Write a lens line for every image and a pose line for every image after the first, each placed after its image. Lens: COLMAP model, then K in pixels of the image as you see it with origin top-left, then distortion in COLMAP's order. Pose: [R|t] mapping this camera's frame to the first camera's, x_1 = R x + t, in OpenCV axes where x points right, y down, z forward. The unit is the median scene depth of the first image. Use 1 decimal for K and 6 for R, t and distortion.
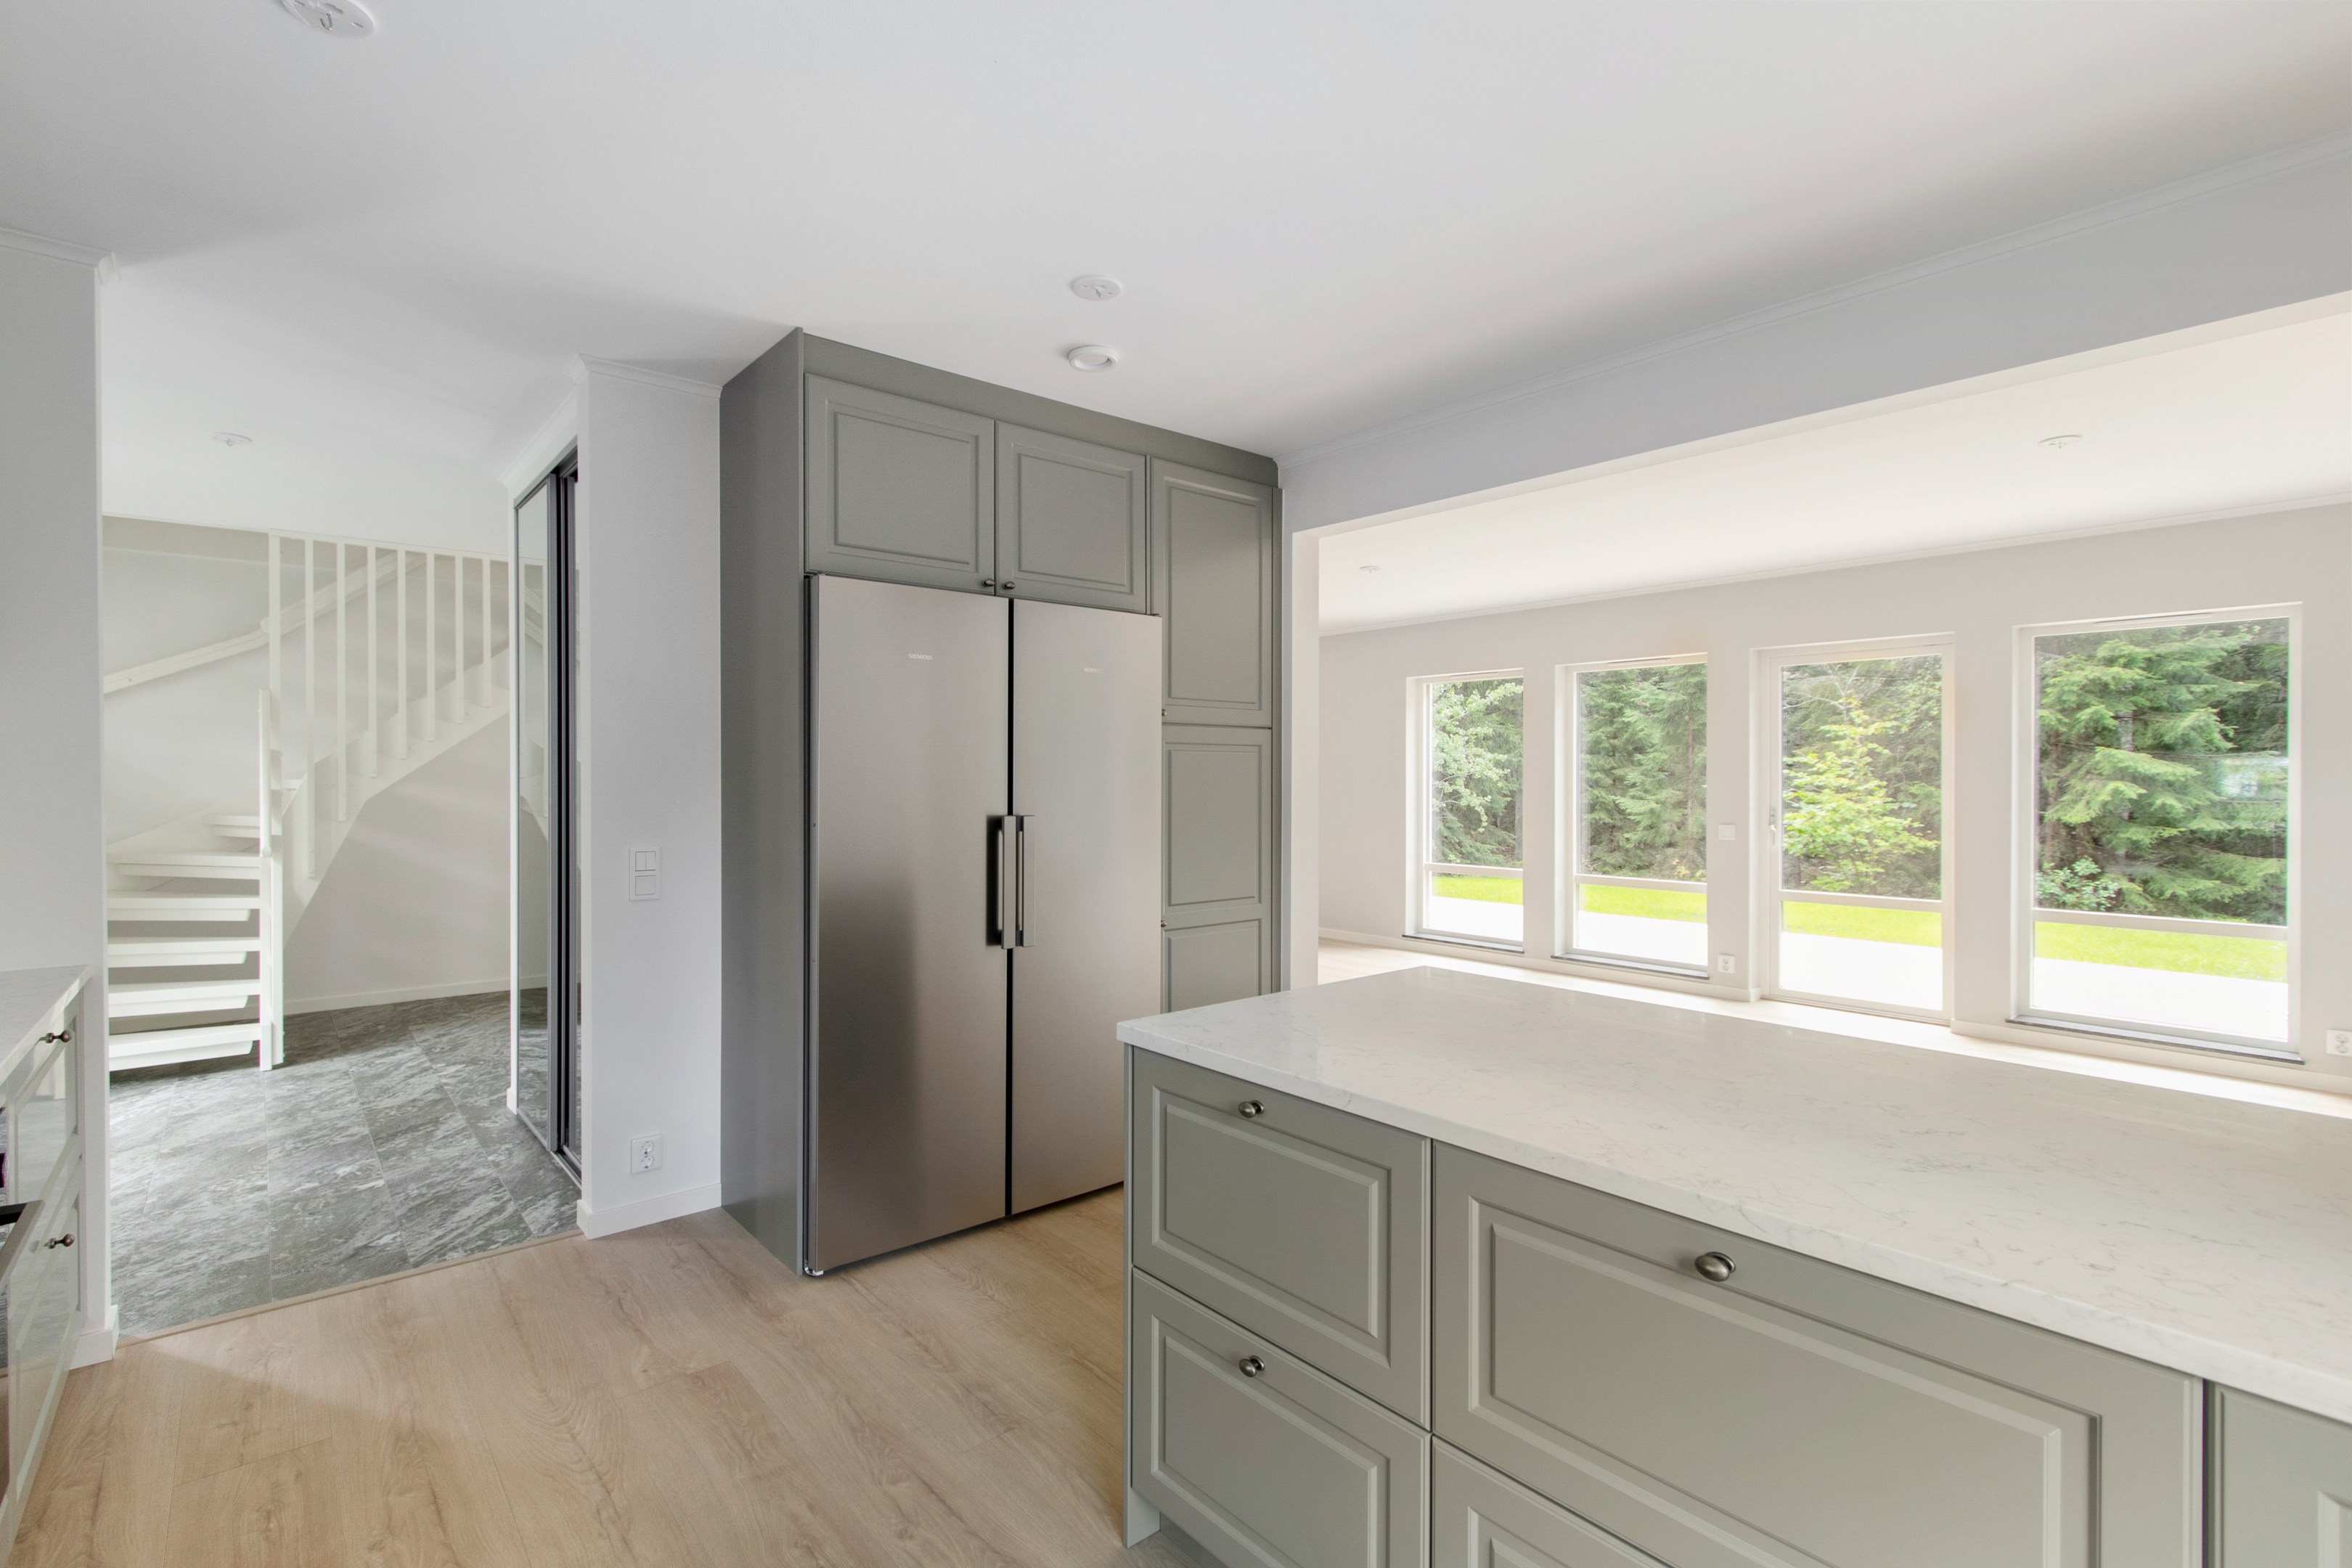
lens RADIAL K [[1086.4, 0, 1119.5], [0, 1086.4, 779.5], [0, 0, 1]] dist [-0.002069, 0.000279]
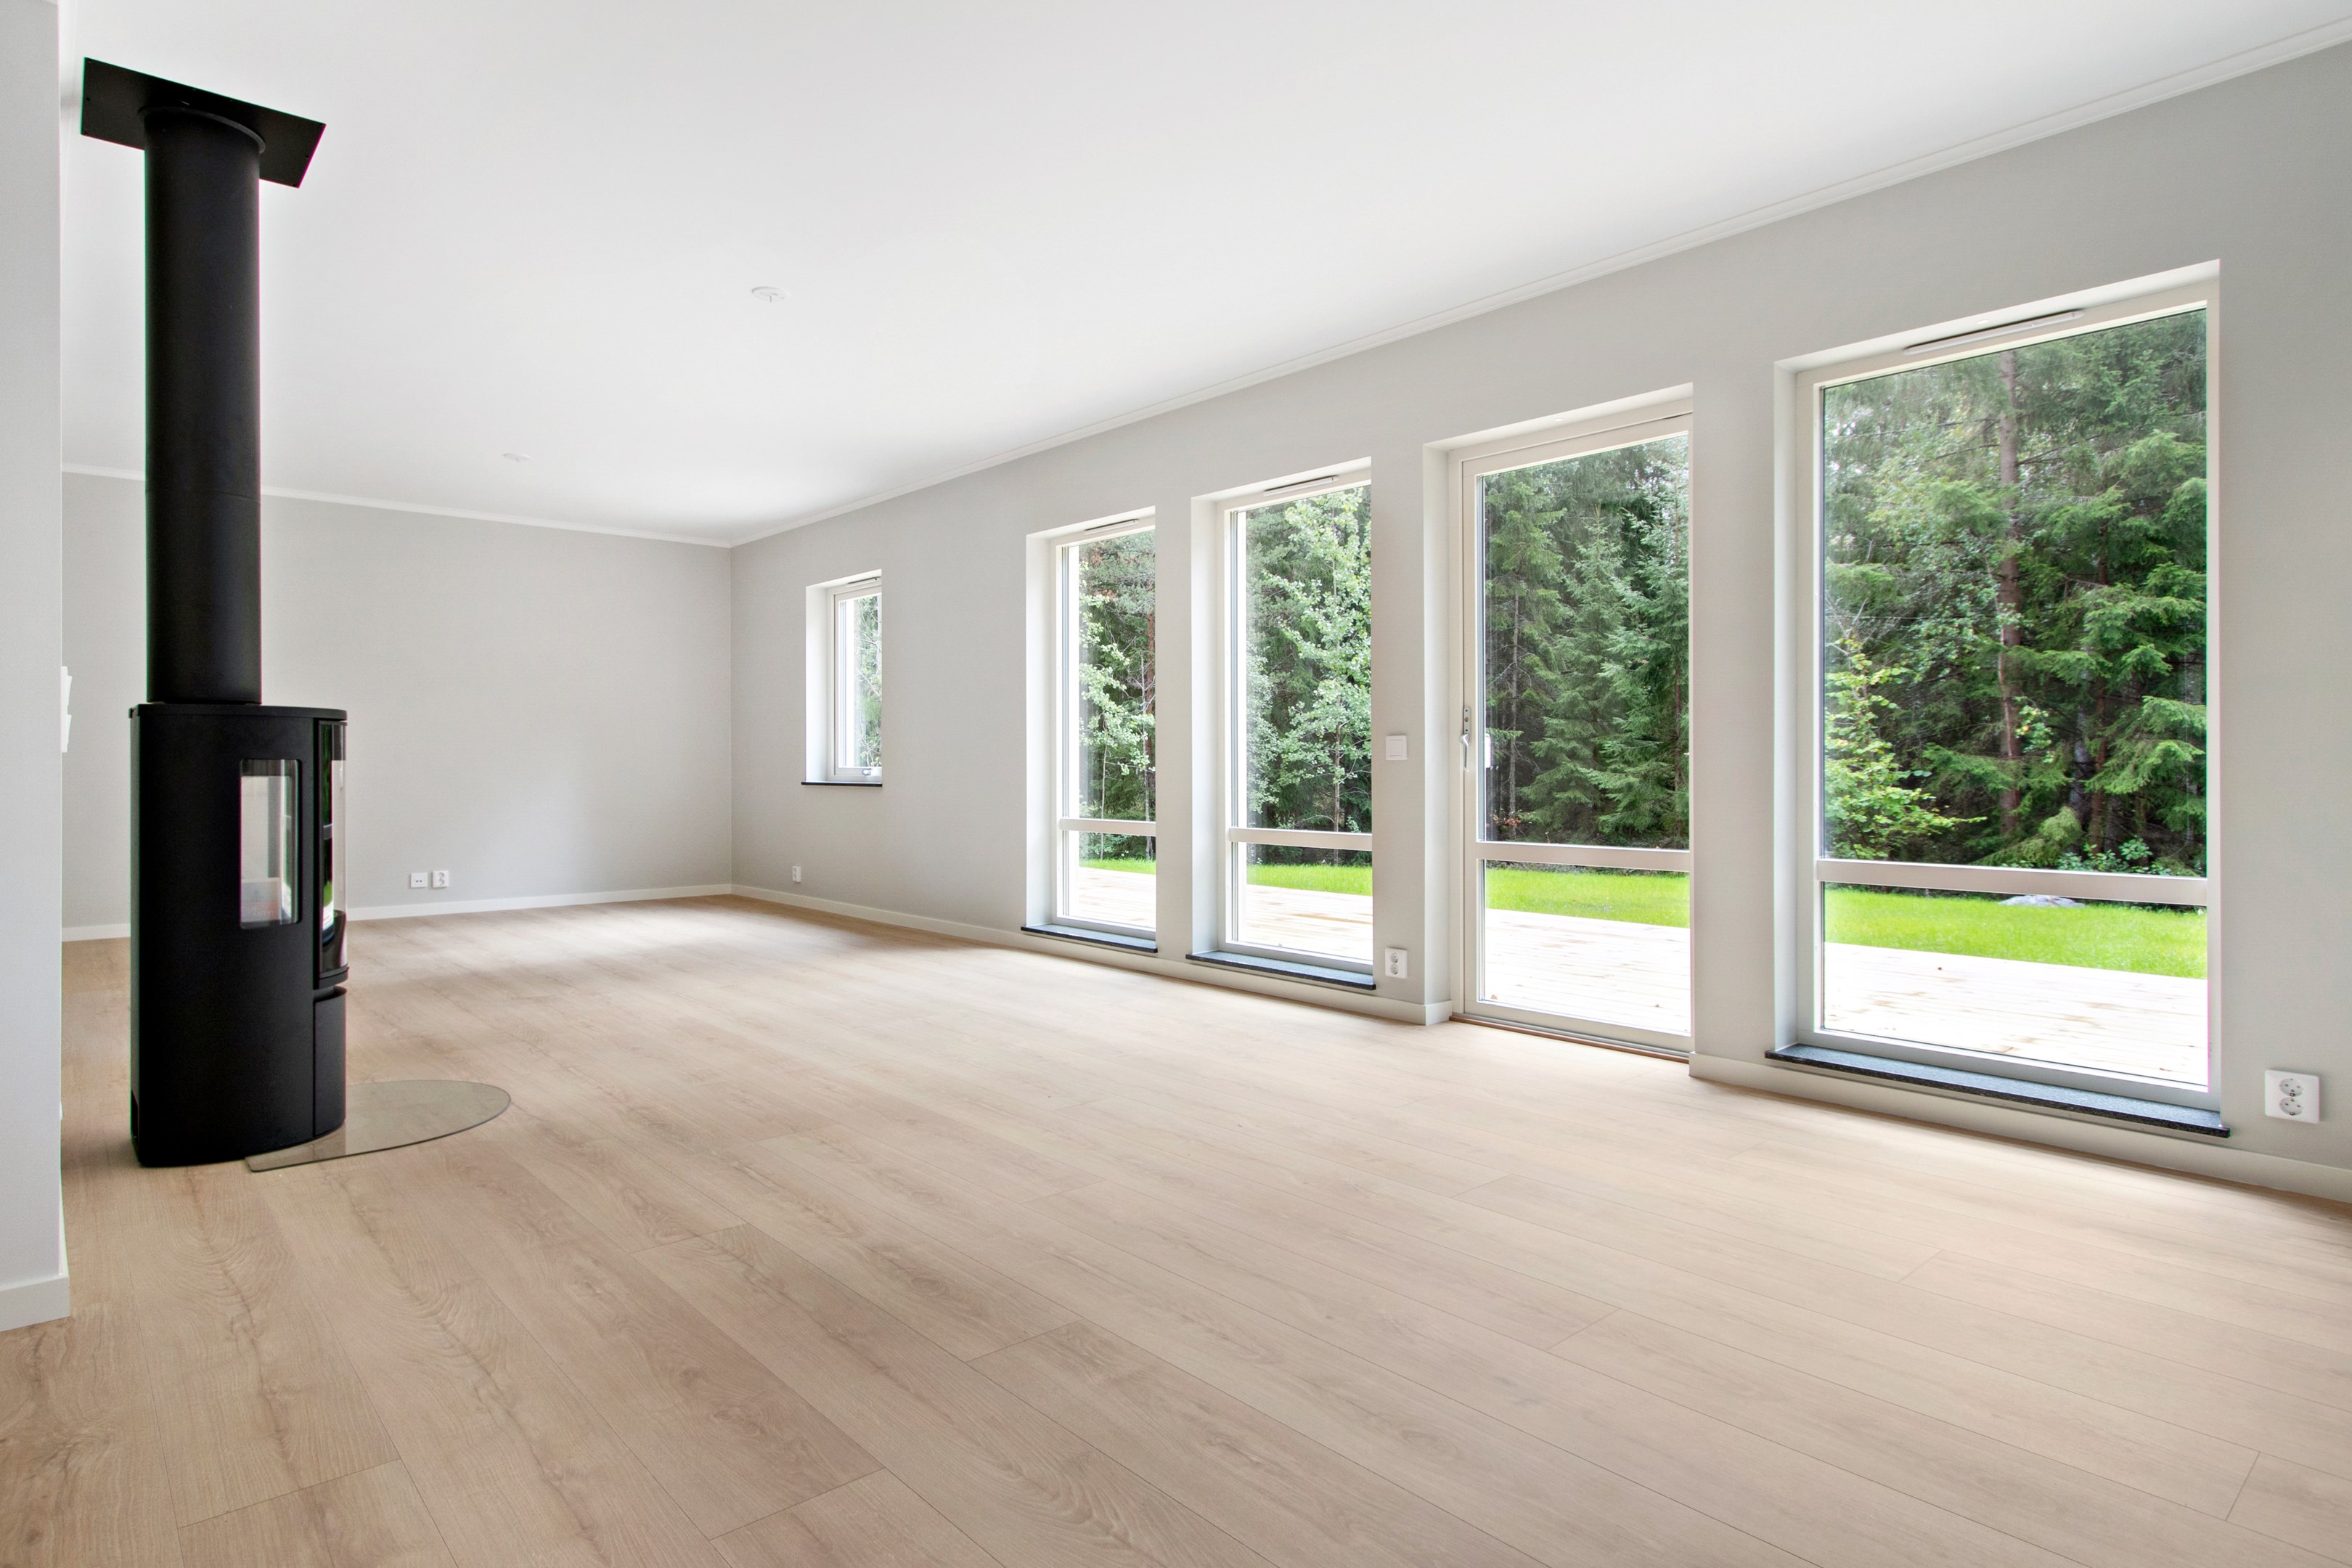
lens RADIAL K [[1272.3, 0, 1178.1], [0, 1272.3, 762.6], [0, 0, 1]] dist [0.018804, -0.000685]
pose [[0.998307, -0.000642, 0.058153, 0.200485], [0.000917, 0.999989, -0.004691, 0.030681], [-0.058149, 0.004736, 0.998297, 0.147642]]
